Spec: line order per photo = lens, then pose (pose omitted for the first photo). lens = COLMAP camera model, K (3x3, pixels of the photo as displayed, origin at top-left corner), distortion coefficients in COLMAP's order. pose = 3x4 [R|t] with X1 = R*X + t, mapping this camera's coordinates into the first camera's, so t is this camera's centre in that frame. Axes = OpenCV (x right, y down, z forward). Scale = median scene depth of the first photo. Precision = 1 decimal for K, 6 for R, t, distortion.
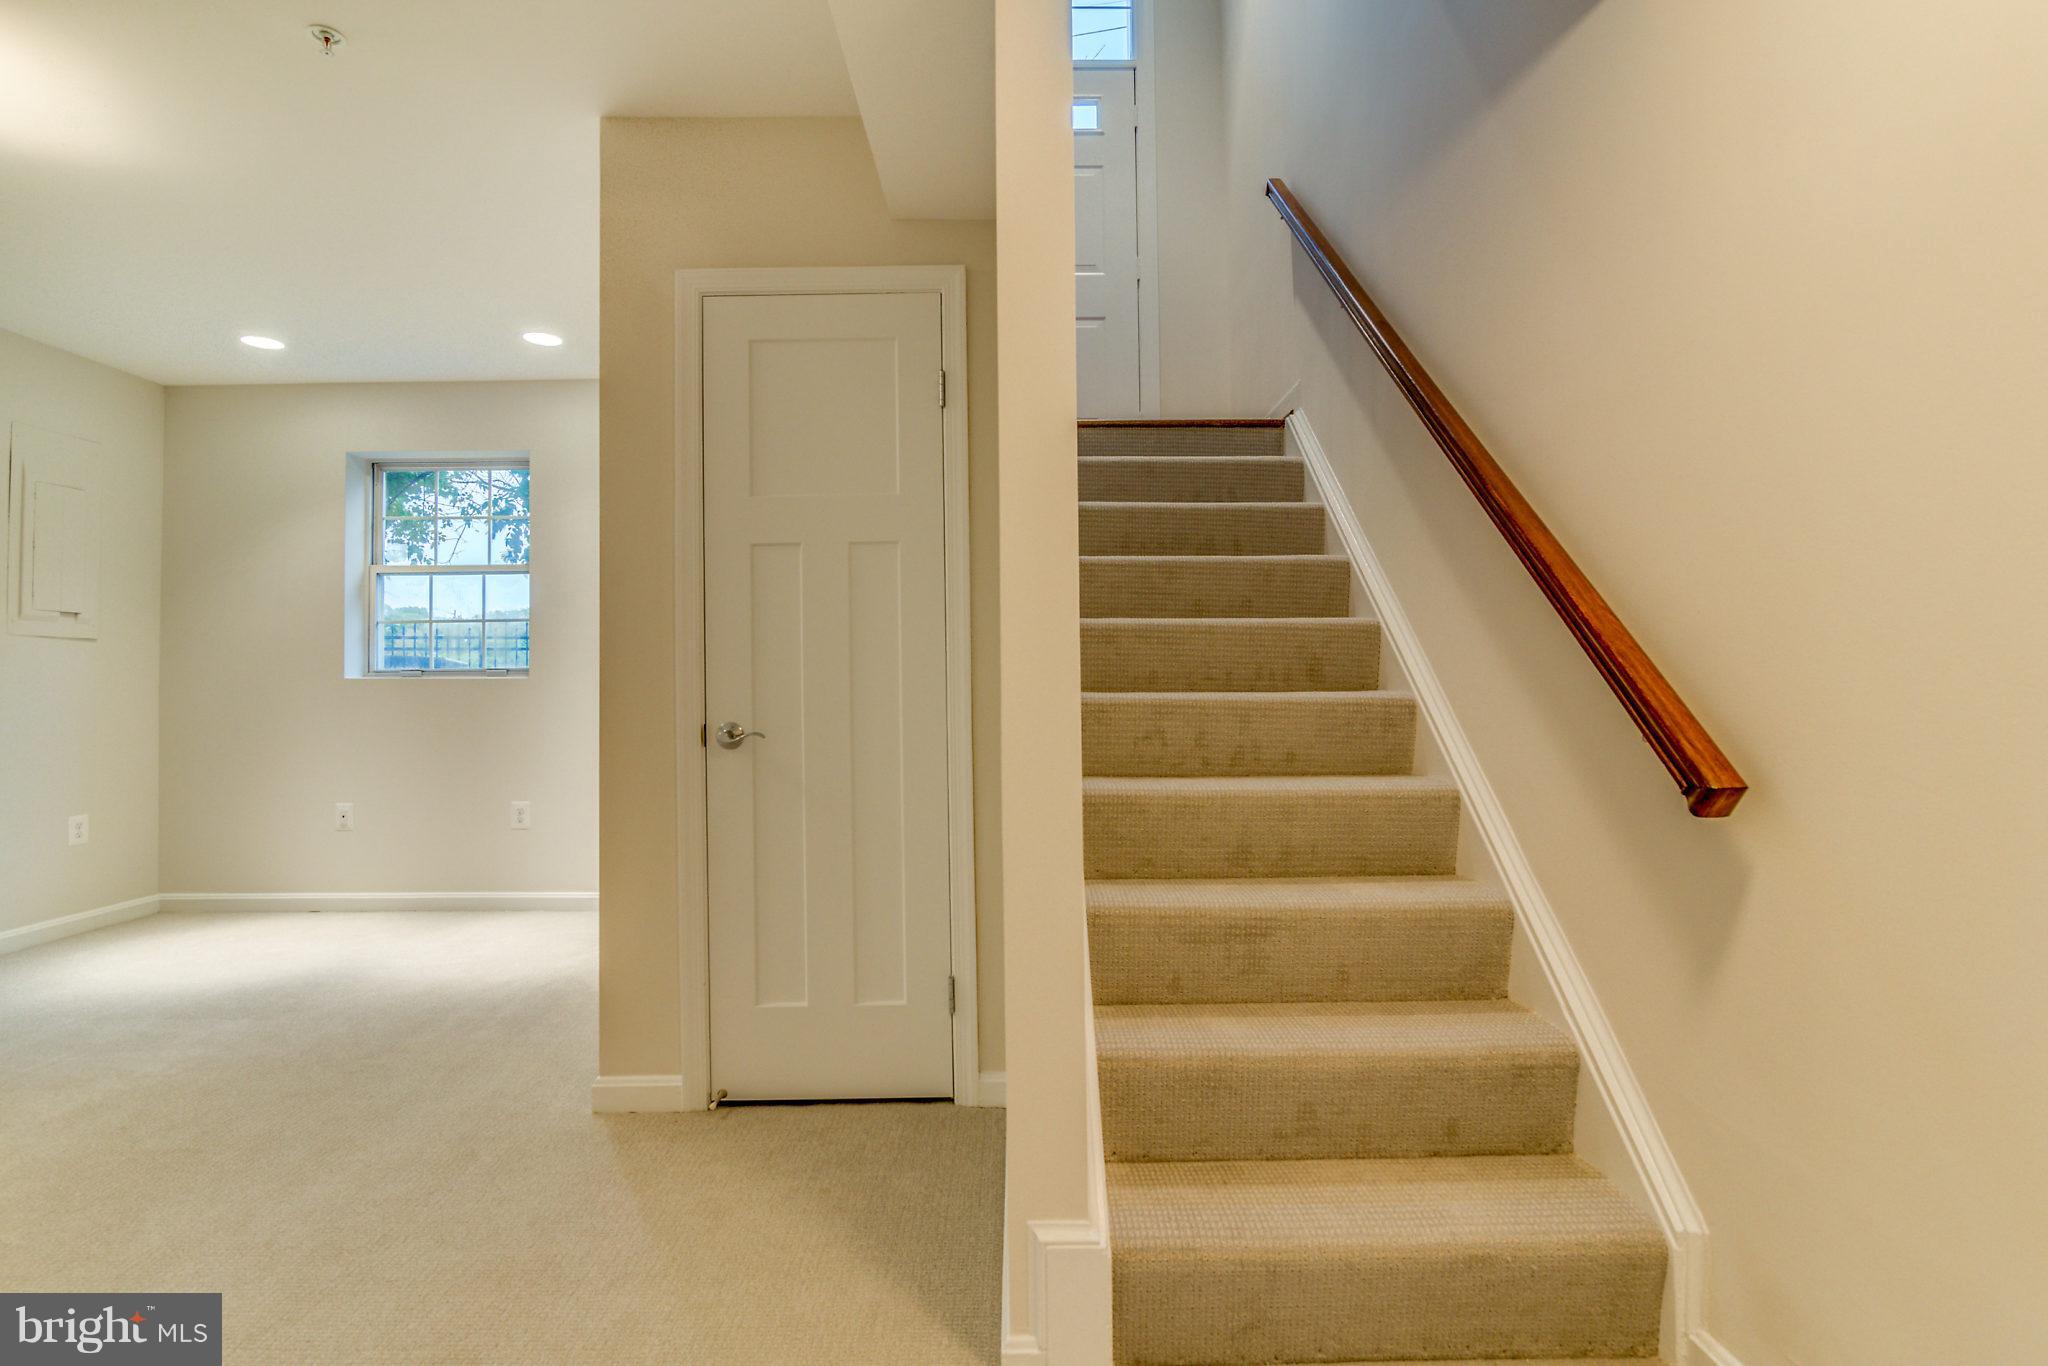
lens RADIAL K [[972.7, 0, 1033.2], [0, 972.7, 654.9], [0, 0, 1]] dist [-0.018533, 0.000694]
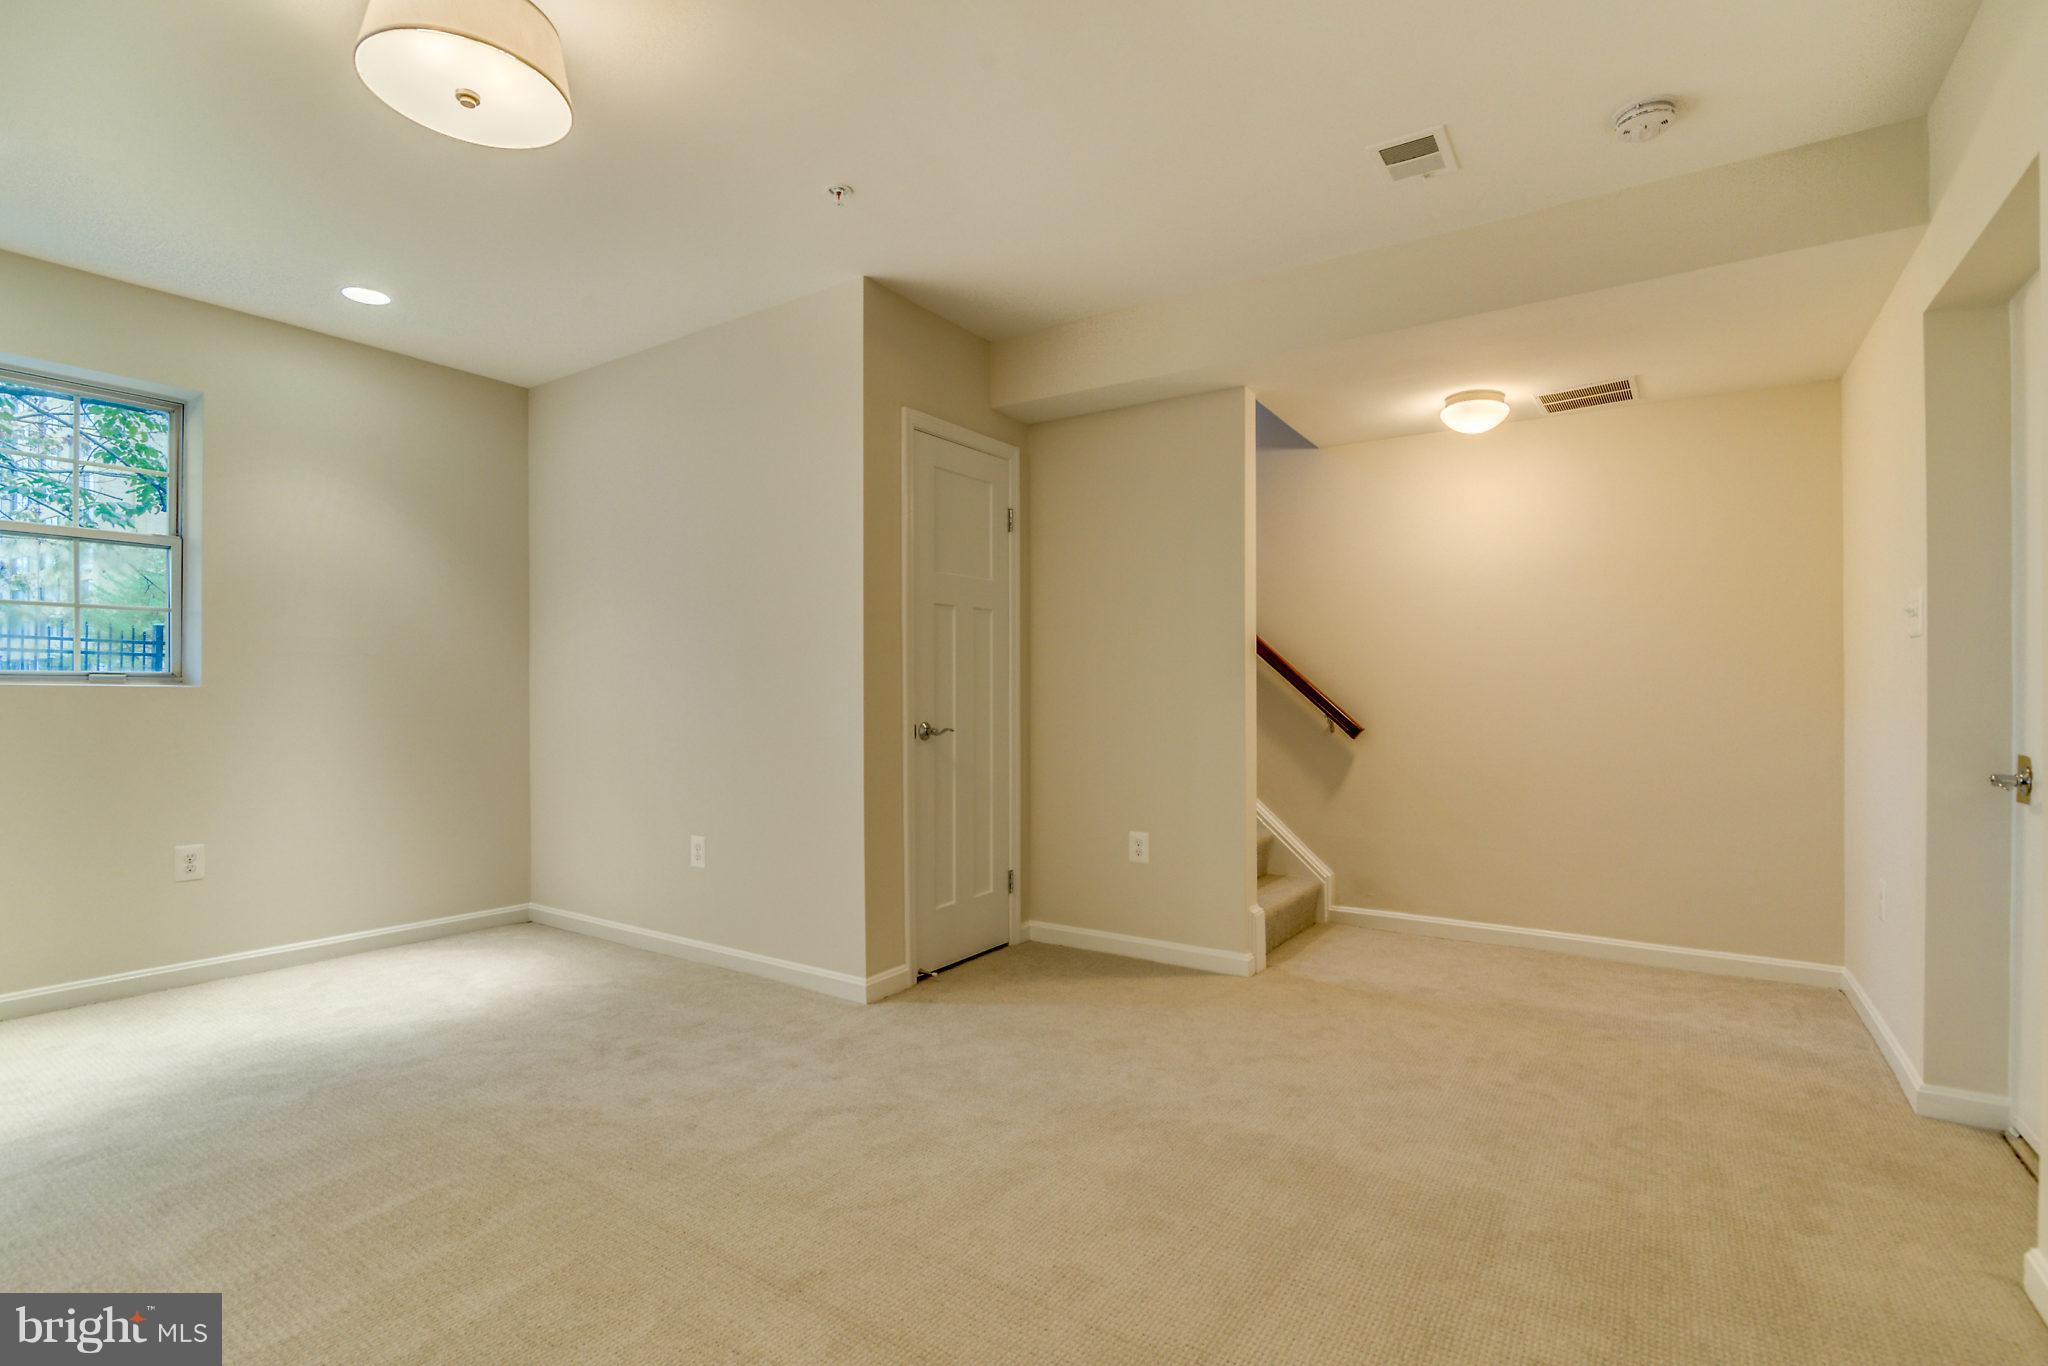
lens RADIAL K [[972.7, 0, 1033.2], [0, 972.7, 654.9], [0, 0, 1]] dist [-0.018533, 0.000694]
pose [[0.570716, 0.042482, 0.820048, -1.438138], [-0.025531, 0.999096, -0.033990, 0.013830], [-0.820751, -0.001538, 0.571284, 0.005326]]
